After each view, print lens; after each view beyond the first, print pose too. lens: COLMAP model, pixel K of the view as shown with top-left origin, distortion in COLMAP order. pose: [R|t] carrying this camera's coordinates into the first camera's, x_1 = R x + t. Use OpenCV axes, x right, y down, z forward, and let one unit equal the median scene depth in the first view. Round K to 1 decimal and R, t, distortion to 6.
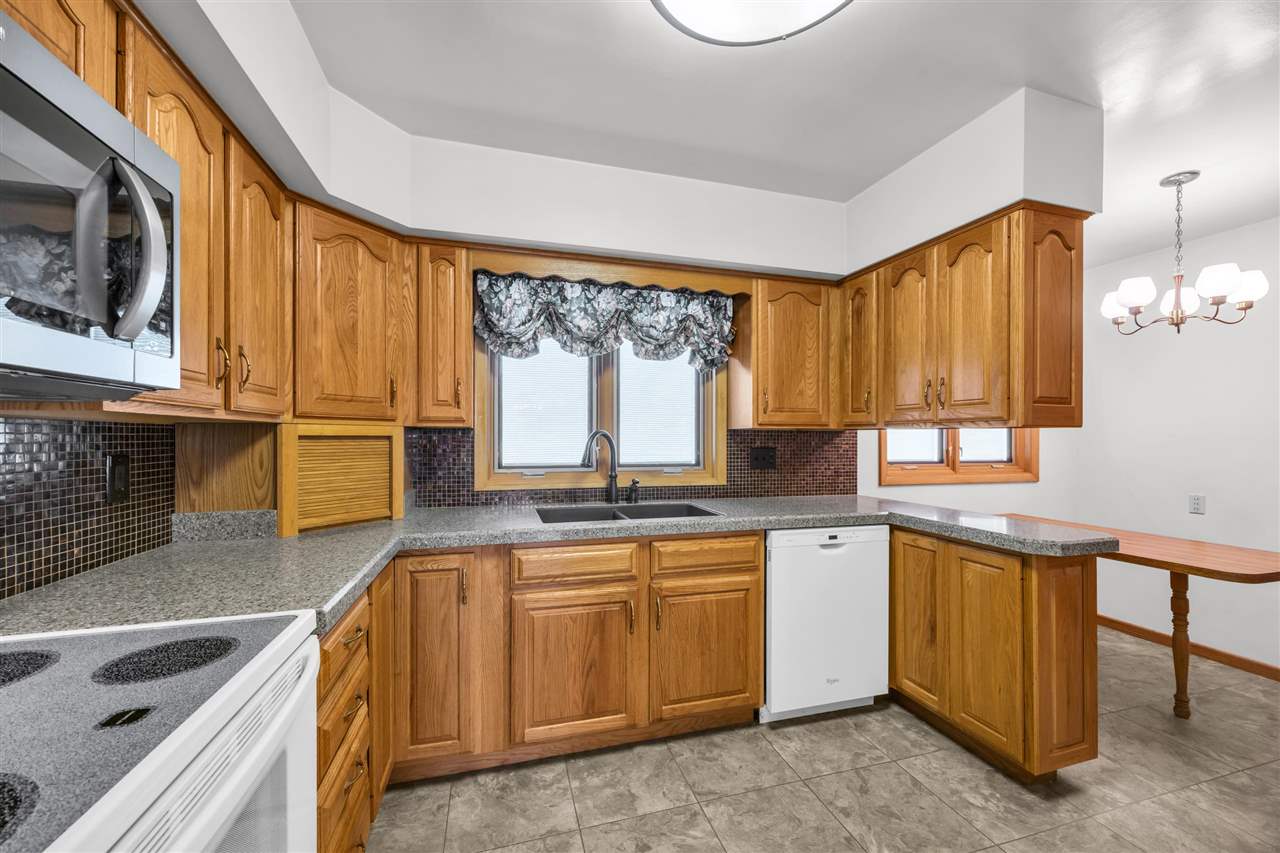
lens RADIAL K [[491.1, 0, 639.9], [0, 491.1, 436.1], [0, 0, 1]] dist [-0.001868, -0.000014]
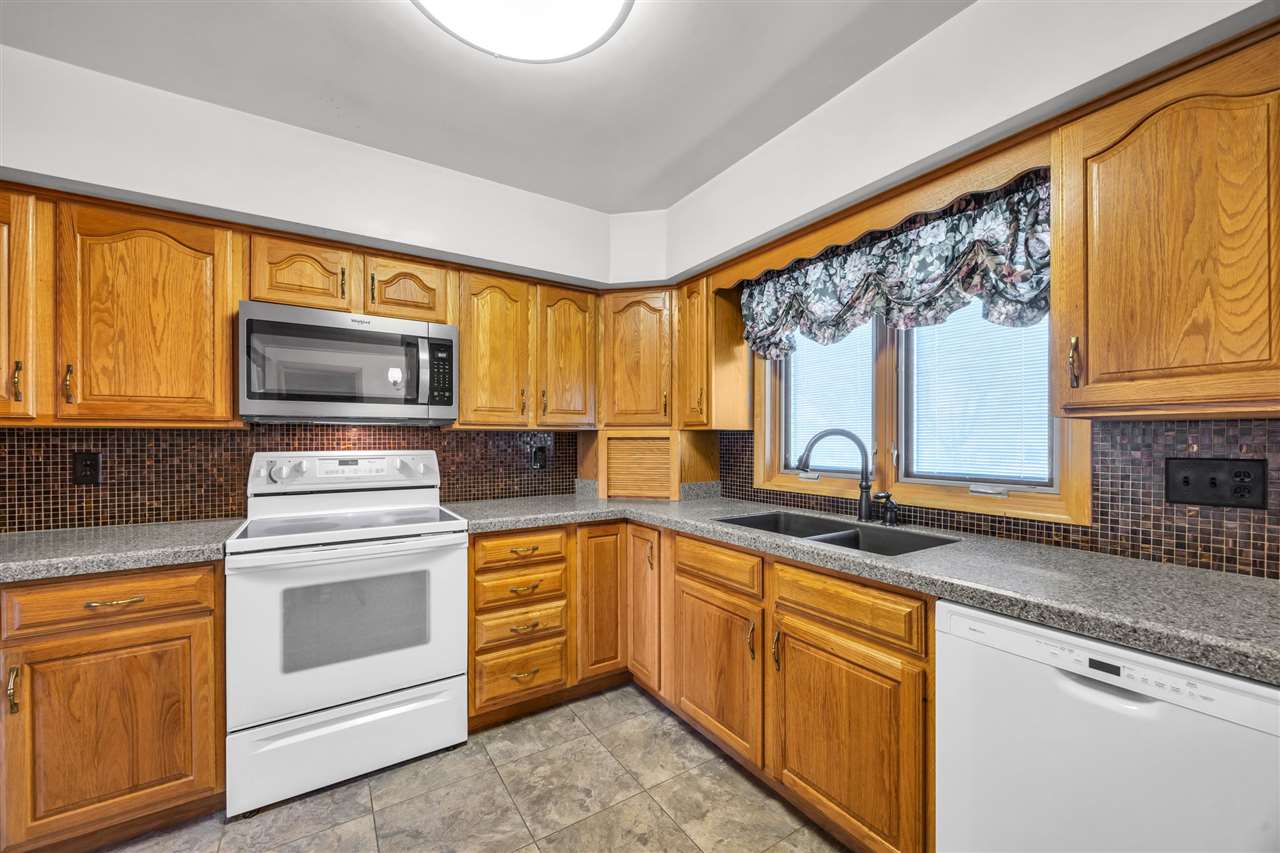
lens RADIAL K [[491.1, 0, 642.7], [0, 491.1, 438.8], [0, 0, 1]] dist [-0.001868, -0.000014]
pose [[0.289826, -0.004286, -0.957070, 0.712723], [0.001481, 0.999991, -0.004030, 0.008491], [0.957078, -0.000249, 0.289830, 0.510350]]
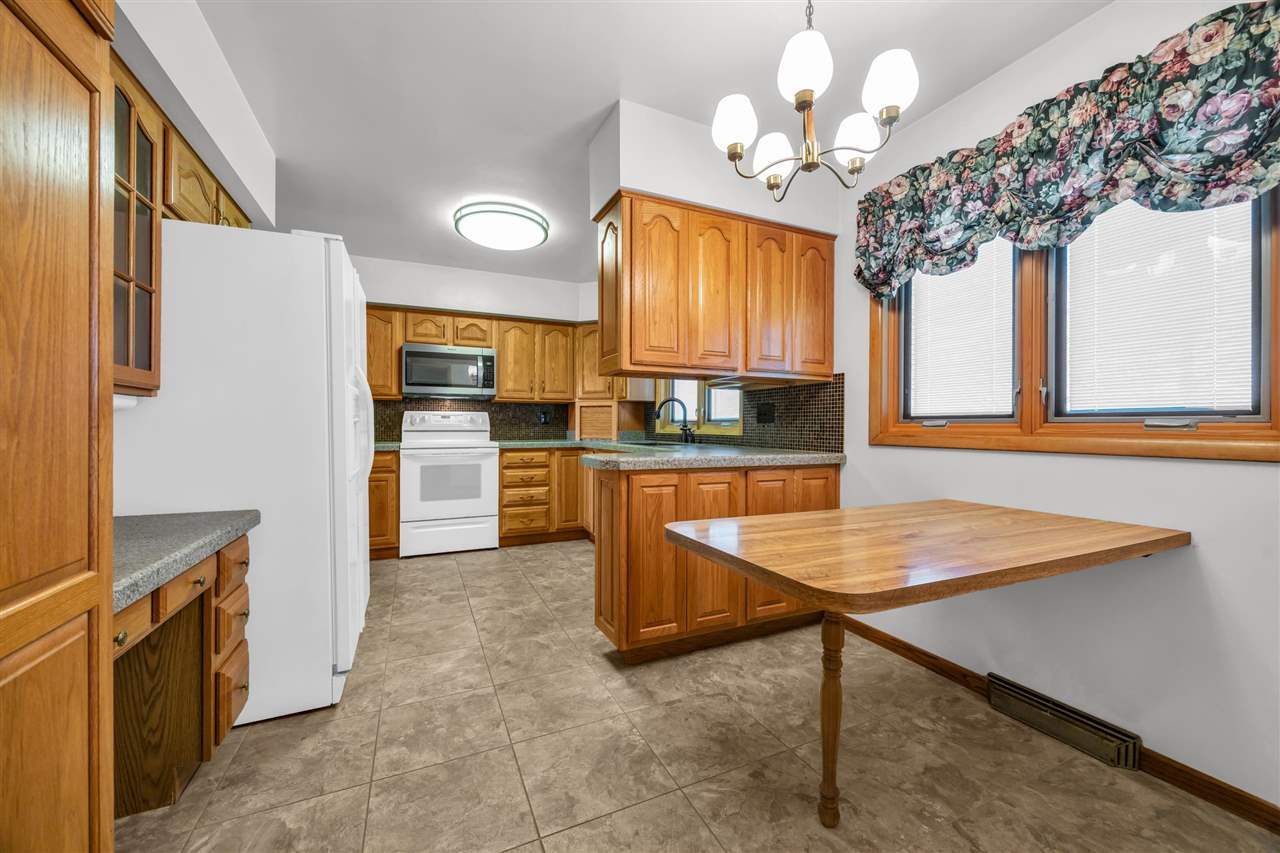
lens RADIAL K [[491.1, 0, 642.5], [0, 491.1, 423.1], [0, 0, 1]] dist [-0.001868, -0.000014]
pose [[0.150161, -0.012271, -0.988585, 1.785429], [-0.000379, 0.999922, -0.012470, 0.109353], [0.988661, 0.002247, 0.150145, 0.742366]]
